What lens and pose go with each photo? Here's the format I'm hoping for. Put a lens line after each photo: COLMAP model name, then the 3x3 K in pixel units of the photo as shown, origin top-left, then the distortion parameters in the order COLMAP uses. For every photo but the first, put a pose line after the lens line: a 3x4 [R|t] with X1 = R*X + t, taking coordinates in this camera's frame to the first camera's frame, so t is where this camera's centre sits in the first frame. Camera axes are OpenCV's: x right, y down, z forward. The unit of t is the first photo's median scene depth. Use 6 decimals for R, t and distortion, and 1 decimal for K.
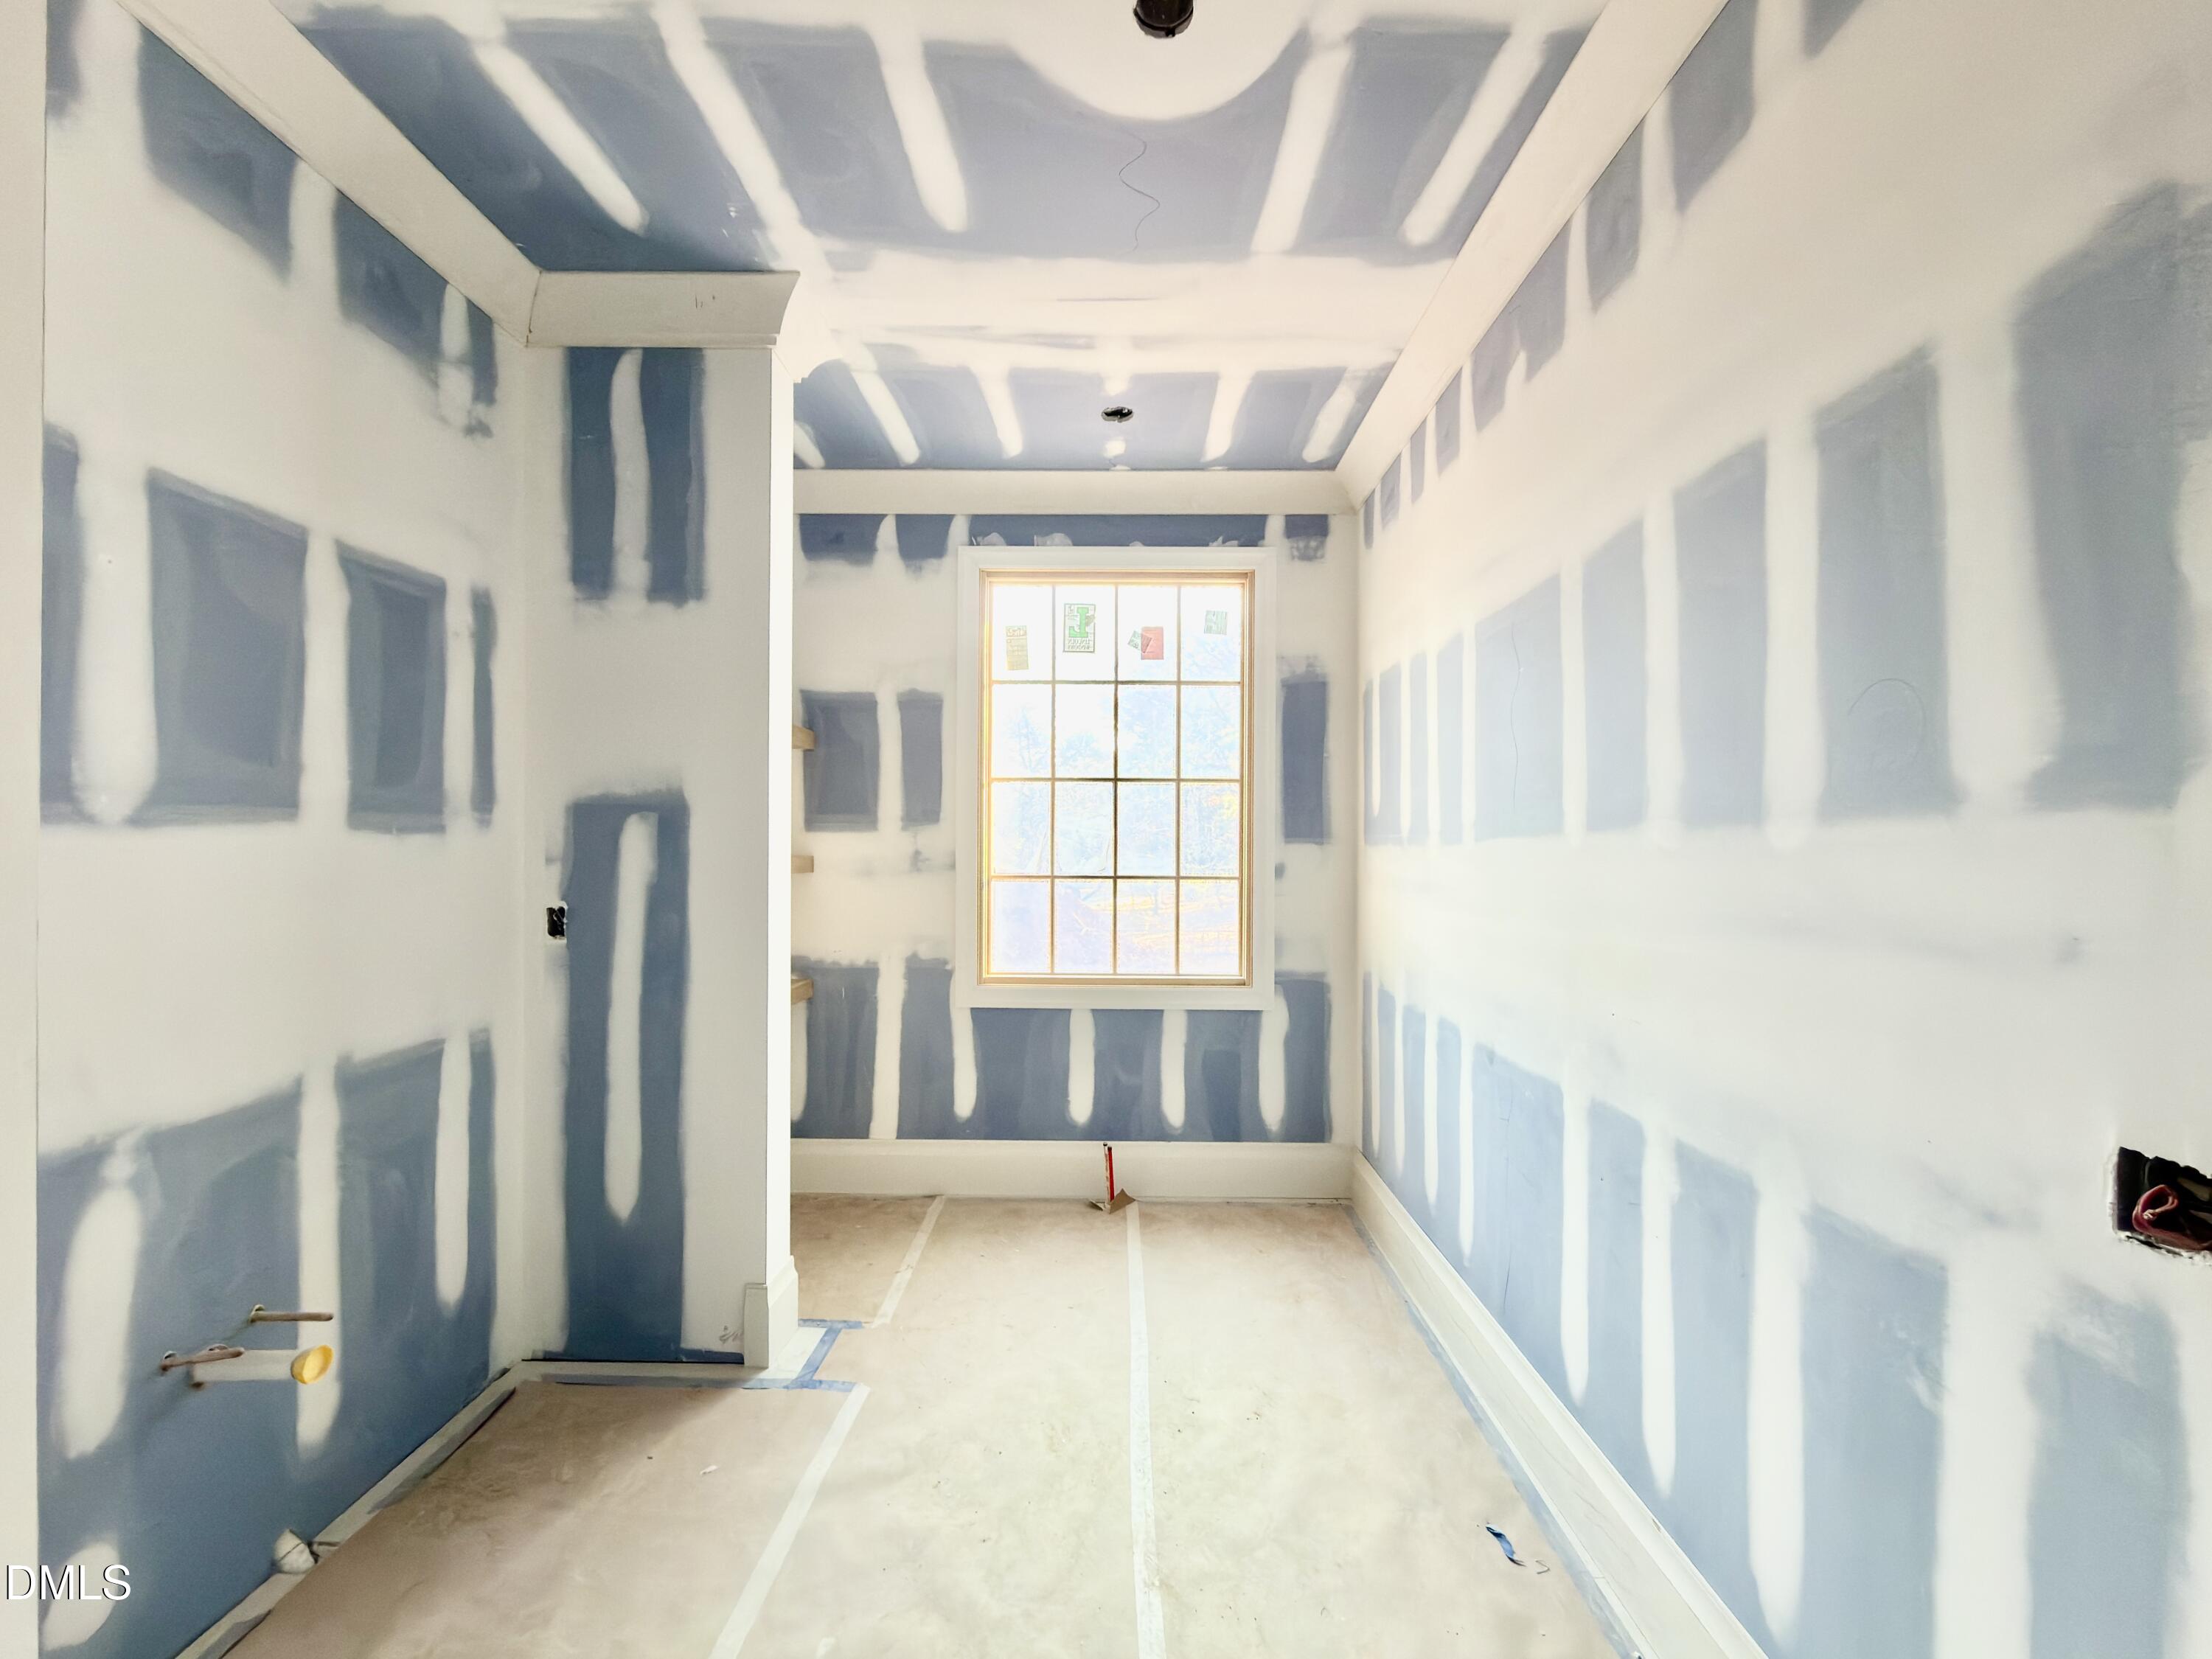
lens RADIAL K [[892.5, 0, 1099.7], [0, 892.5, 847.4], [0, 0, 1]] dist [0.000309, -0.000188]
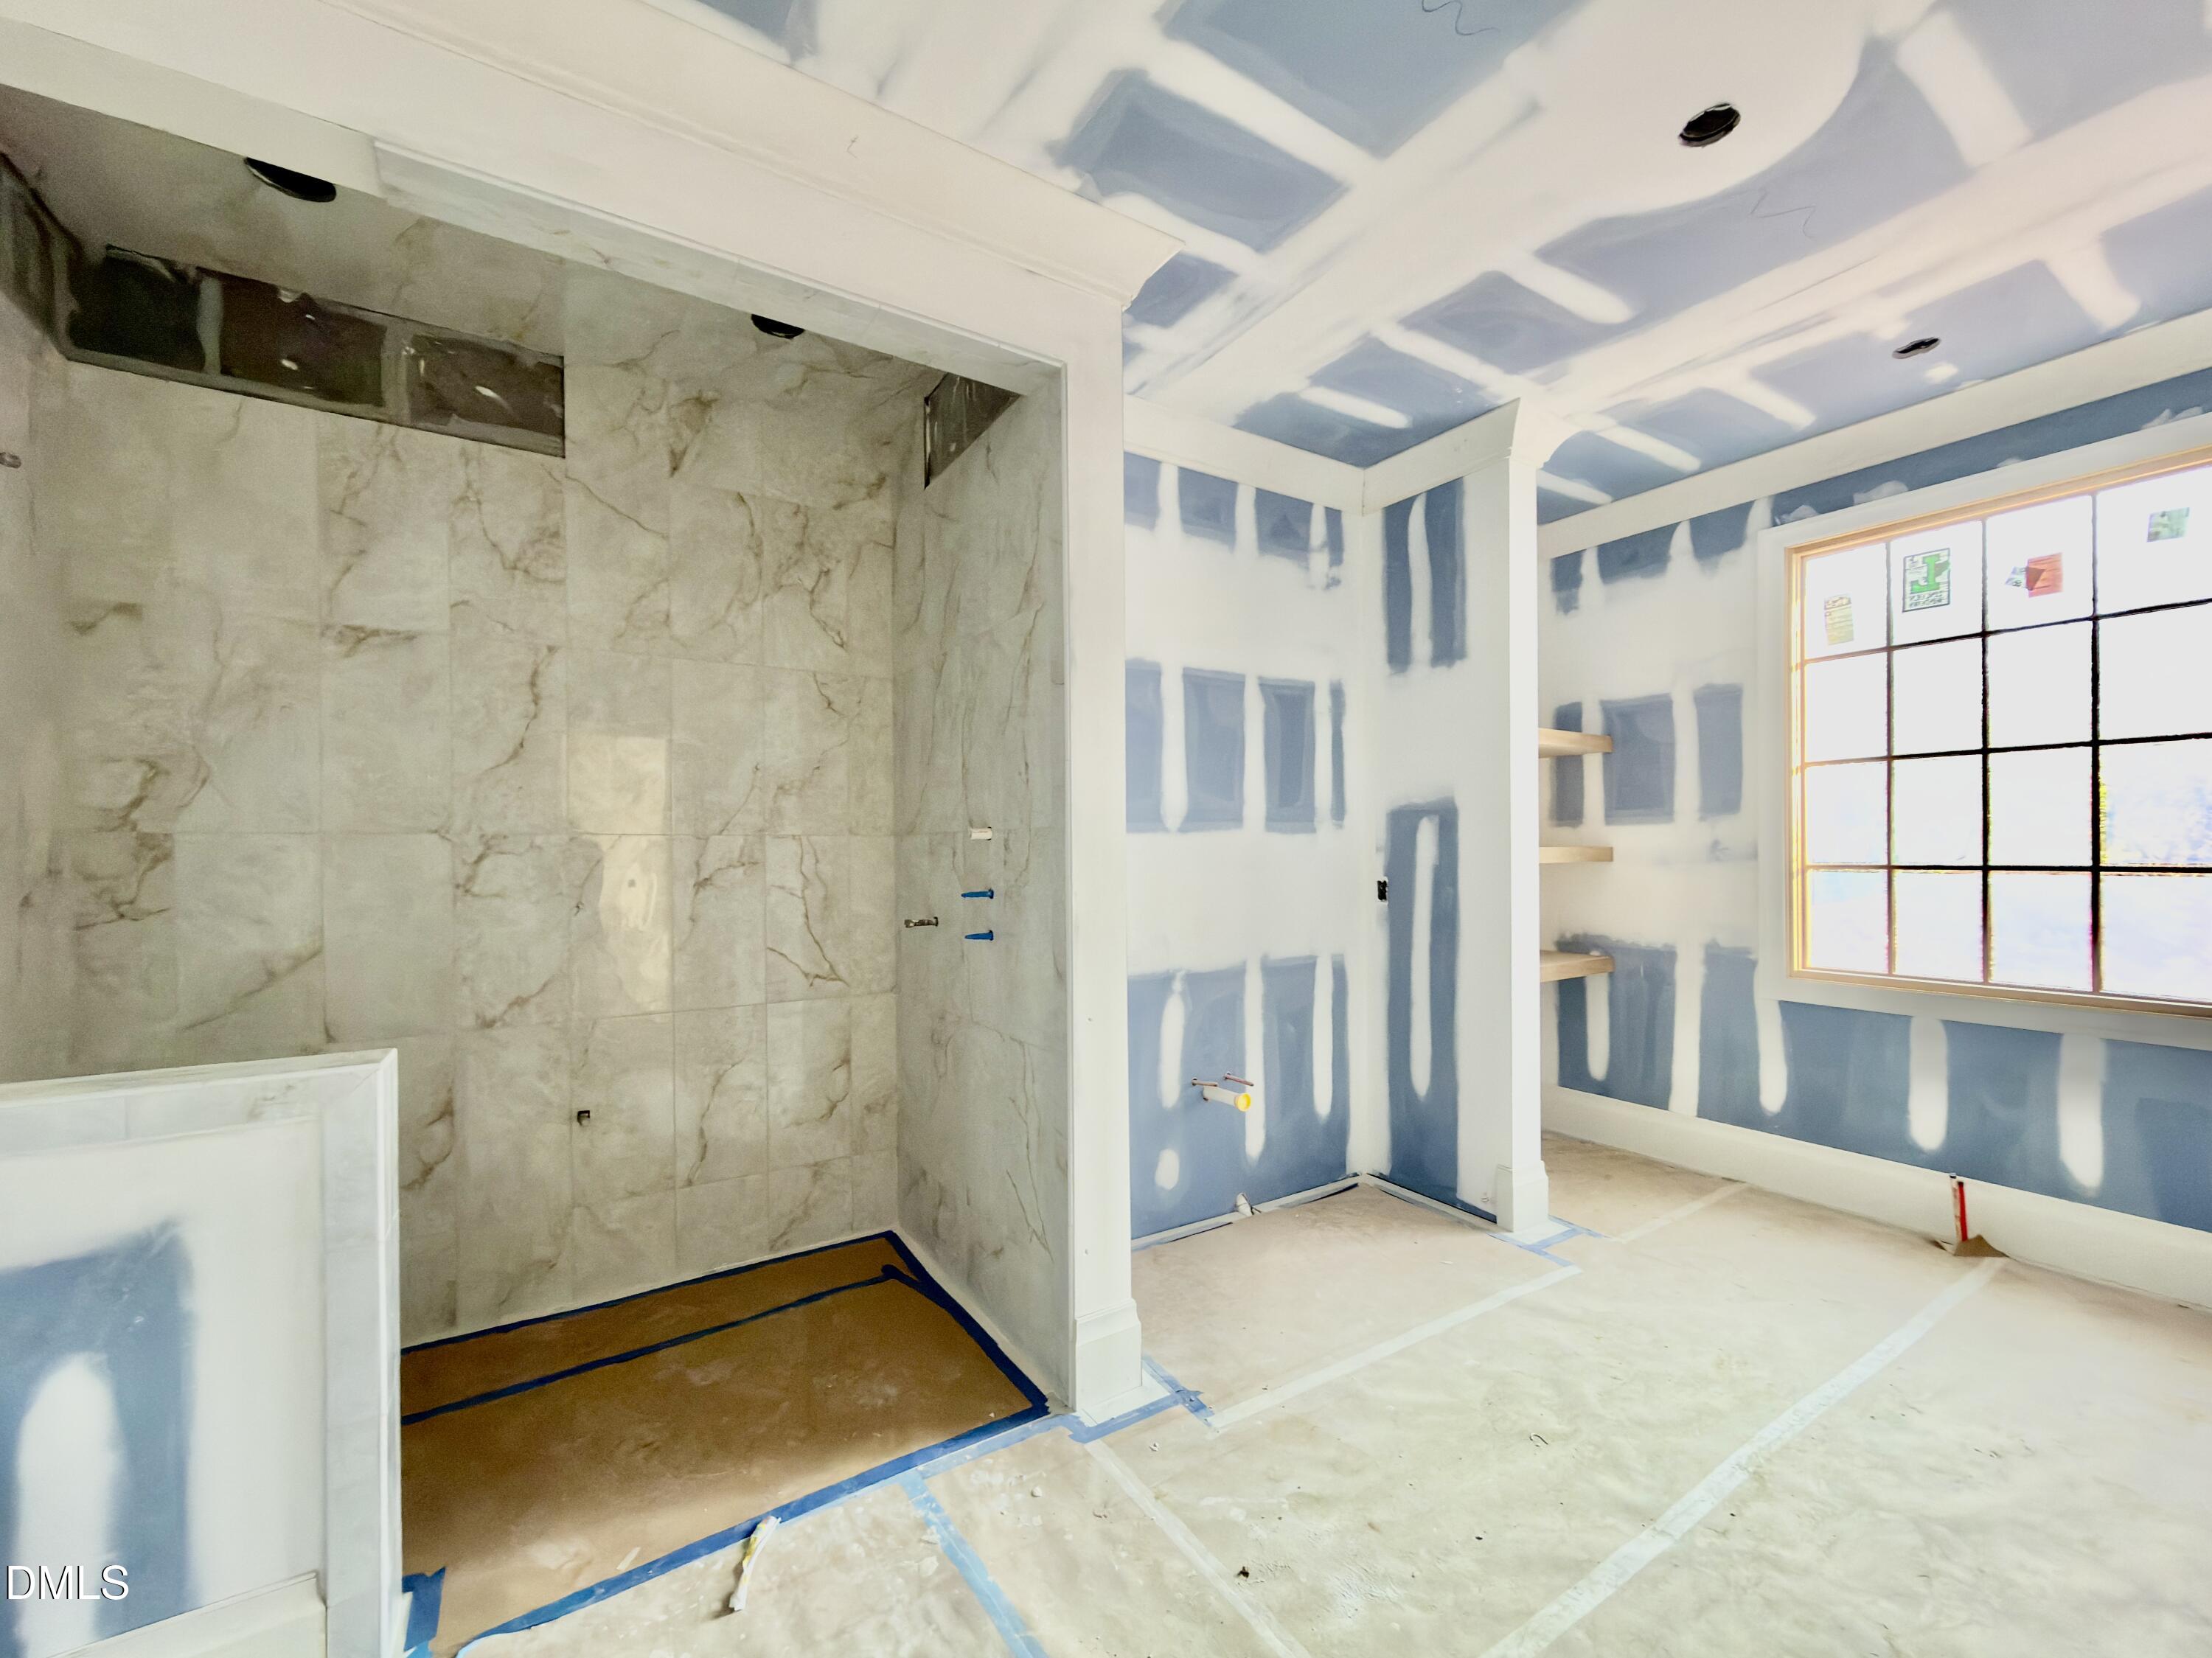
lens RADIAL K [[892.5, 0, 1104.7], [0, 892.5, 843.3], [0, 0, 1]] dist [0.000309, -0.000188]
pose [[0.545856, -0.016177, -0.837723, 0.401045], [0.011042, 0.999866, -0.012113, 0.017045], [0.837806, -0.002638, 0.545961, -0.217680]]
